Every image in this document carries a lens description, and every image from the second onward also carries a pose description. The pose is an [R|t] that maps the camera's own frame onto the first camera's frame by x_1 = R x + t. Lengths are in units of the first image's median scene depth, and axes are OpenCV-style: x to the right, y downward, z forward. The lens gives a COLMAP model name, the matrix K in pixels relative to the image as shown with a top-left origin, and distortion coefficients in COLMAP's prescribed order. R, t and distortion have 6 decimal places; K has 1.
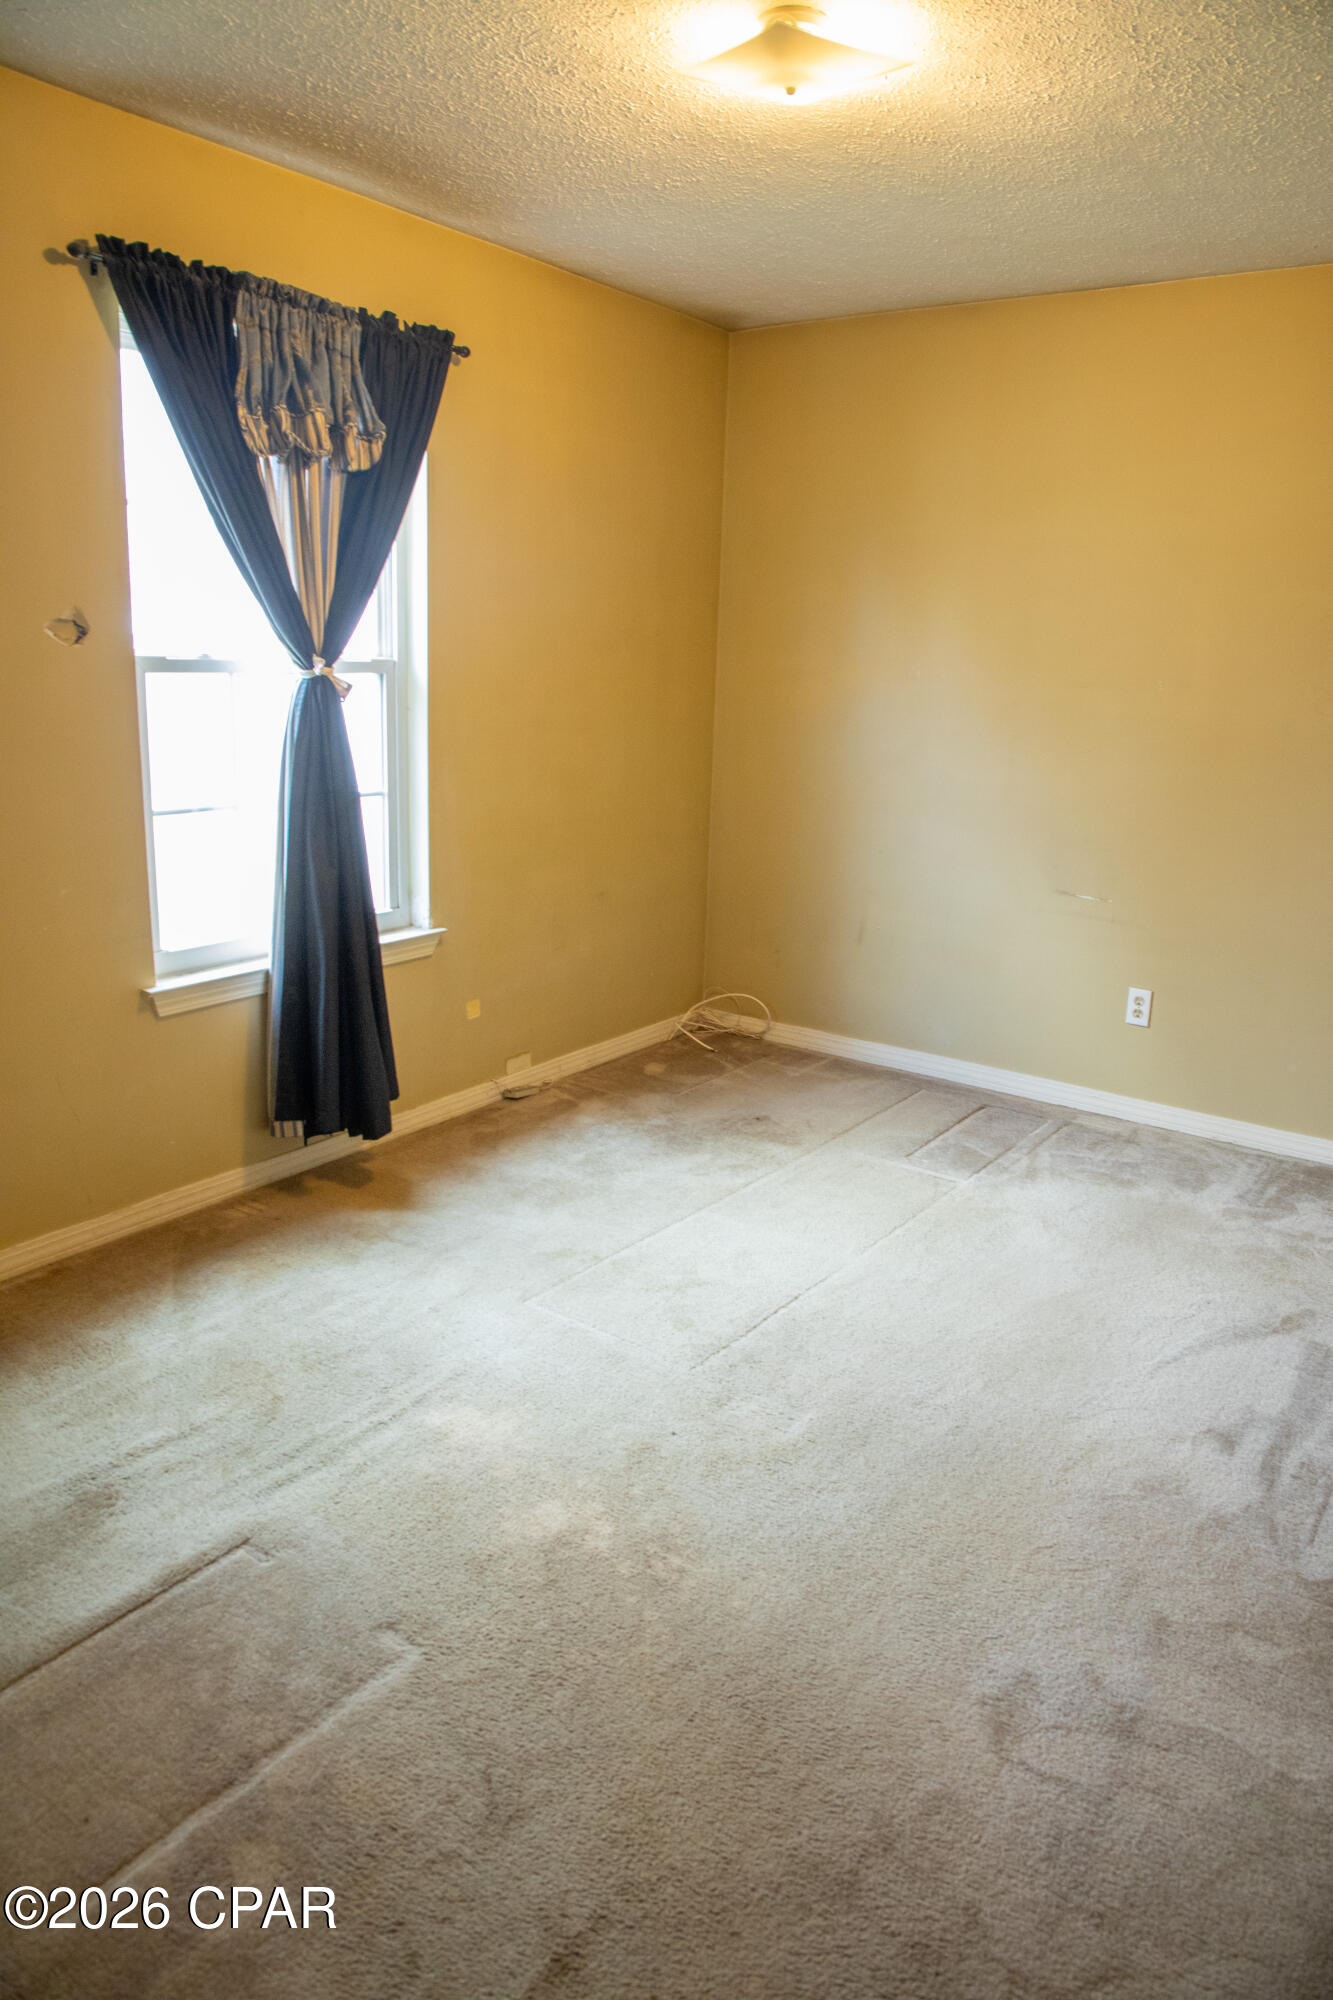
lens RADIAL K [[1364.3, 0, 672.9], [0, 1364.3, 1002.3], [0, 0, 1]] dist [-0.079680, 0.030363]
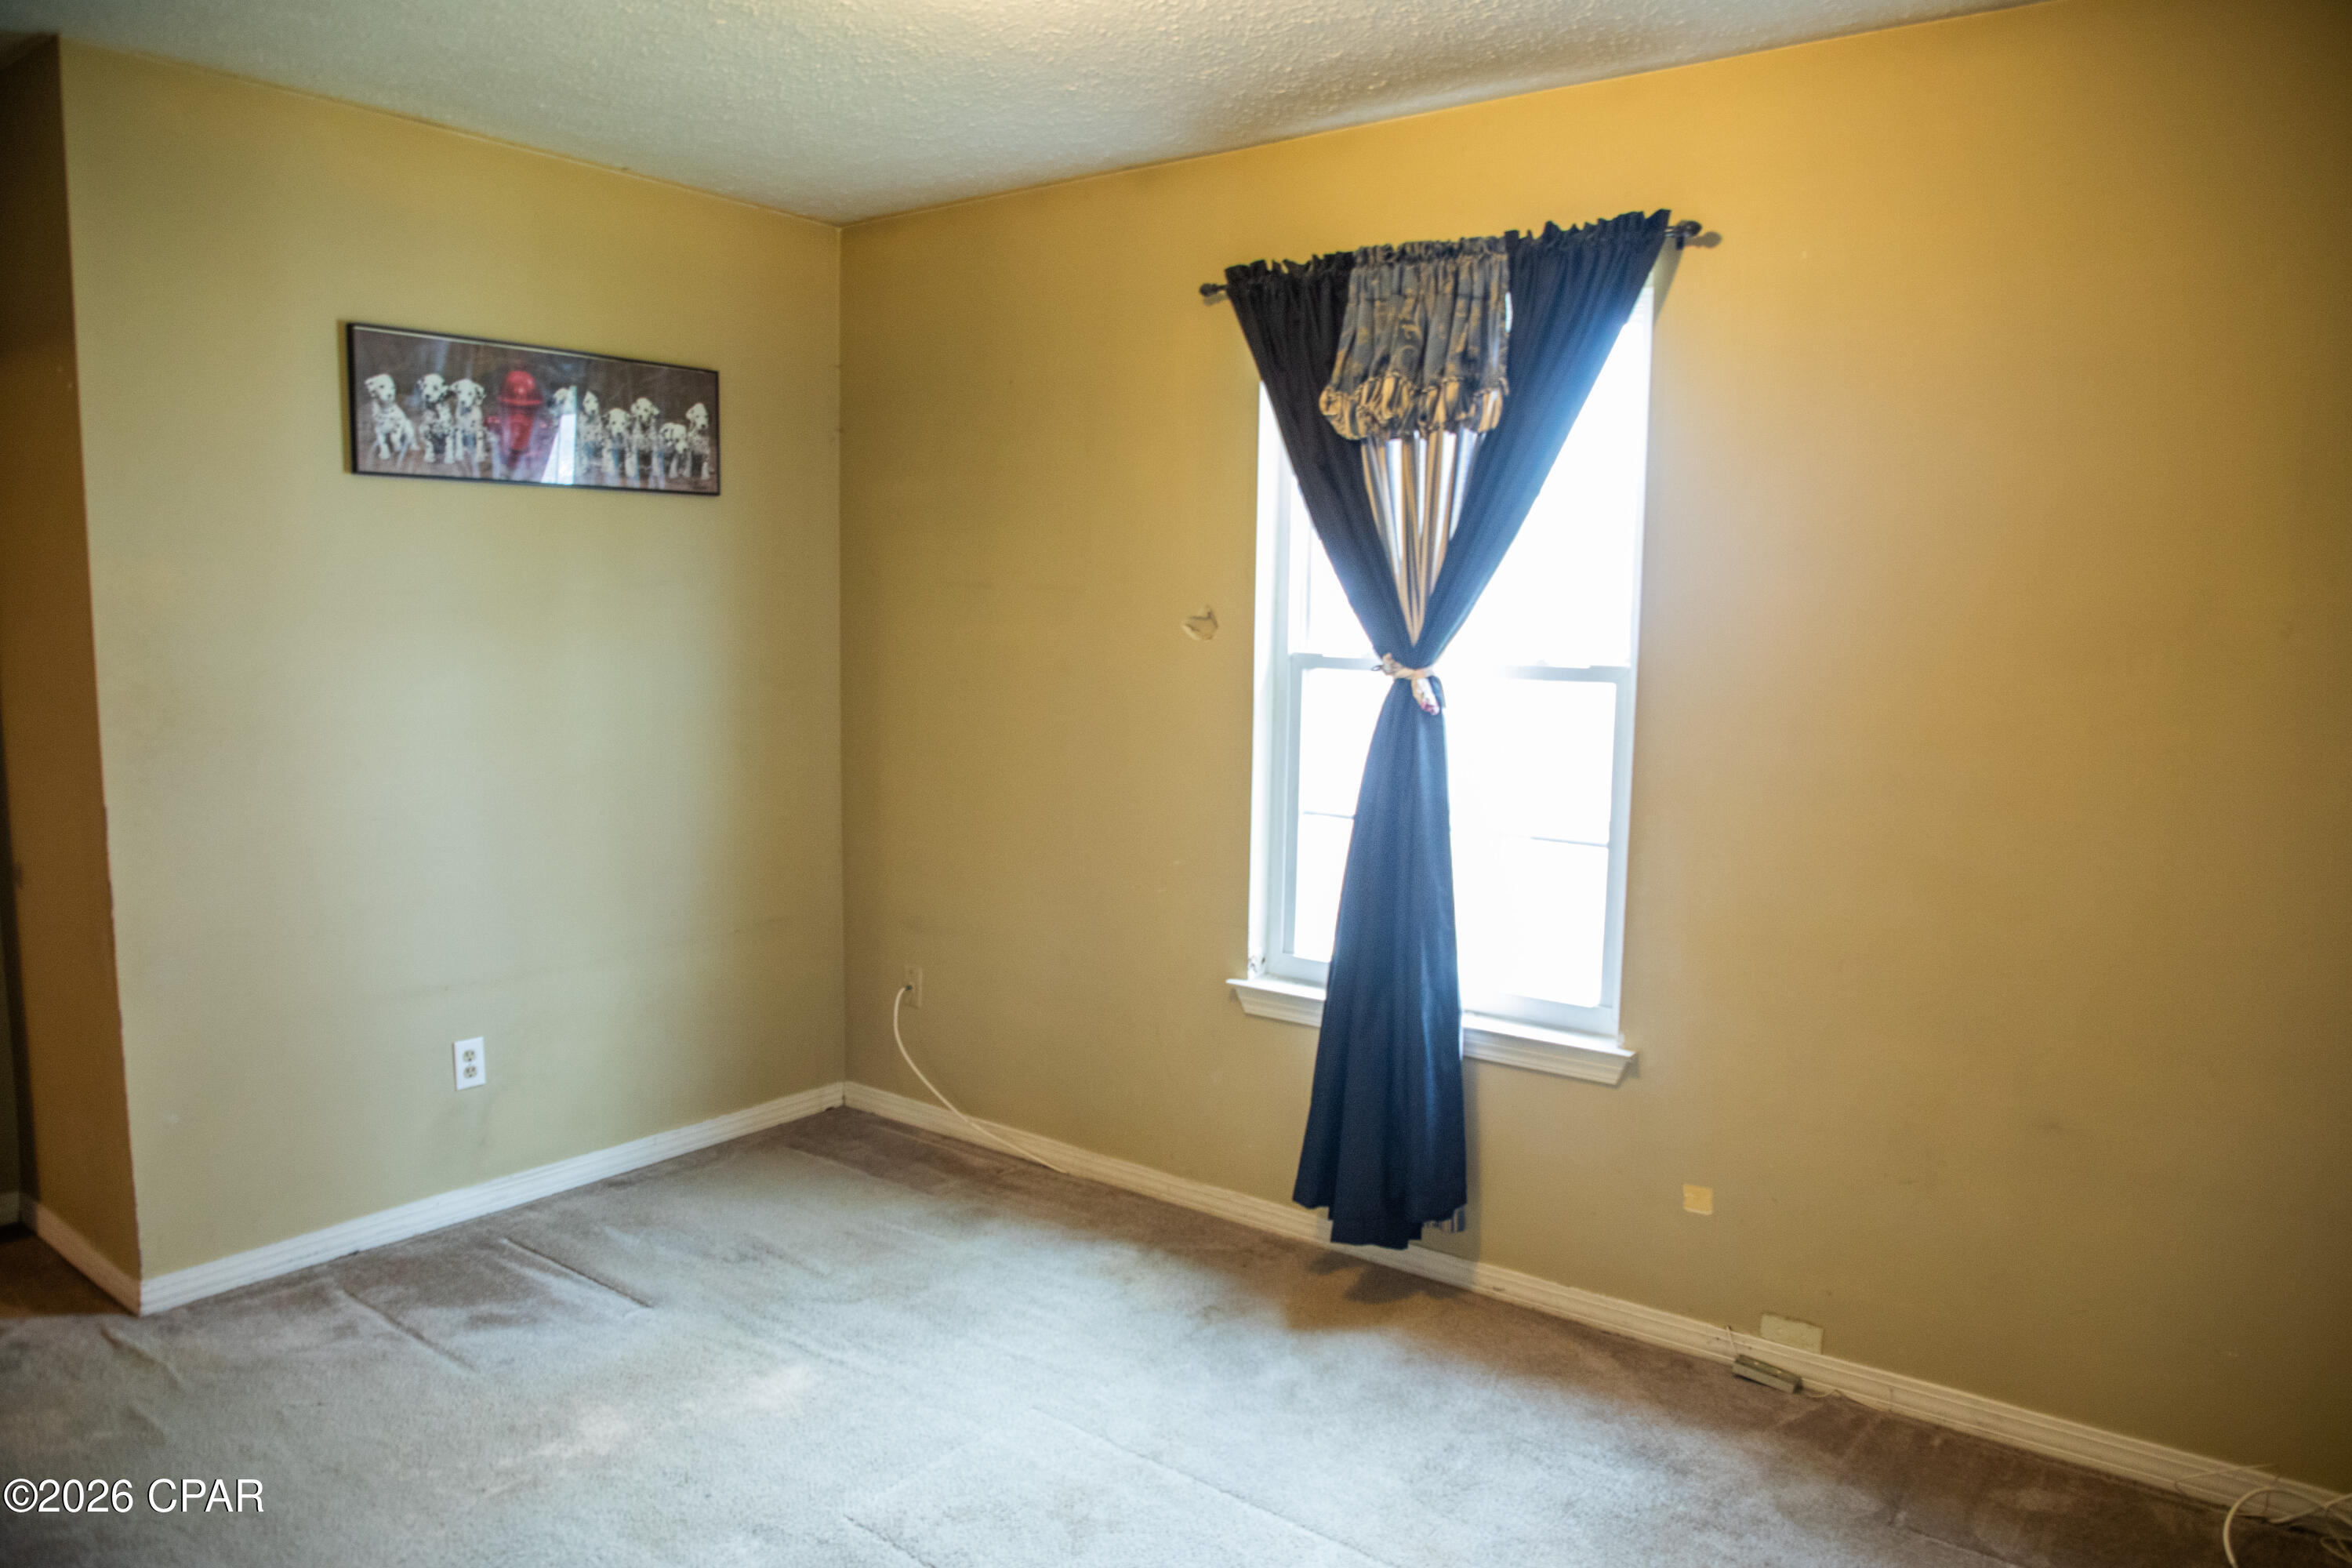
lens RADIAL K [[1604.4, 0, 1182.5], [0, 1604.4, 786.8], [0, 0, 1]] dist [-0.079680, 0.030363]
pose [[-0.043058, 0.083327, -0.995592, 0.756320], [-0.264522, 0.960001, 0.091789, -0.237608], [0.963418, 0.267308, -0.019294, 0.924399]]
